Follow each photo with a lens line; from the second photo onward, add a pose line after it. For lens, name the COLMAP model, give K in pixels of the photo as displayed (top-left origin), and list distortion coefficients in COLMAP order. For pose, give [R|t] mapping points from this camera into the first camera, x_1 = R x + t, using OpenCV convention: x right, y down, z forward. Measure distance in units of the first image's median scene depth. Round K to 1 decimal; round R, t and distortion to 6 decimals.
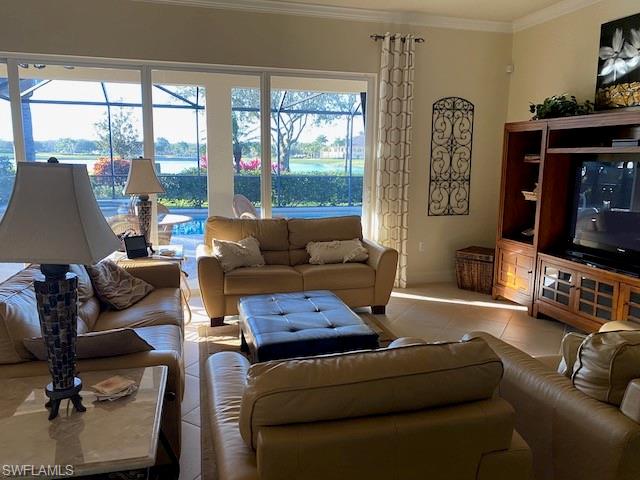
lens RADIAL K [[496.1, 0, 322.3], [0, 496.1, 234.6], [0, 0, 1]] dist [0.071166, -0.048859]
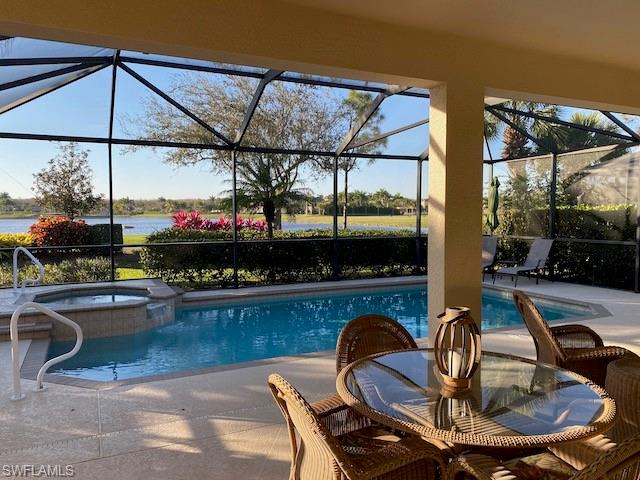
lens RADIAL K [[496.1, 0, 319.3], [0, 496.1, 239.7], [0, 0, 1]] dist [0.071166, -0.048859]
pose [[0.984226, -0.026996, 0.174845, -0.753086], [0.043749, 0.994734, -0.092683, -0.146735], [-0.171422, 0.098871, 0.980224, 0.835346]]
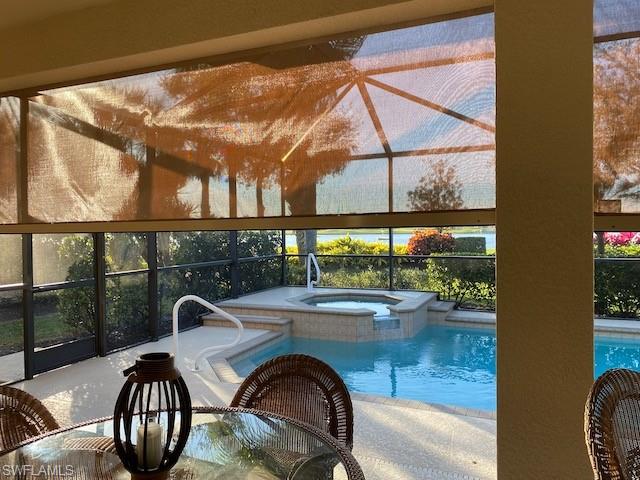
lens RADIAL K [[496.1, 0, 318.1], [0, 496.1, 240.1], [0, 0, 1]] dist [0.071166, -0.048859]
pose [[0.783863, -0.003734, -0.620922, -0.212892], [-0.079490, 0.991151, -0.106311, -0.167171], [0.615824, 0.132690, 0.776630, 1.147247]]
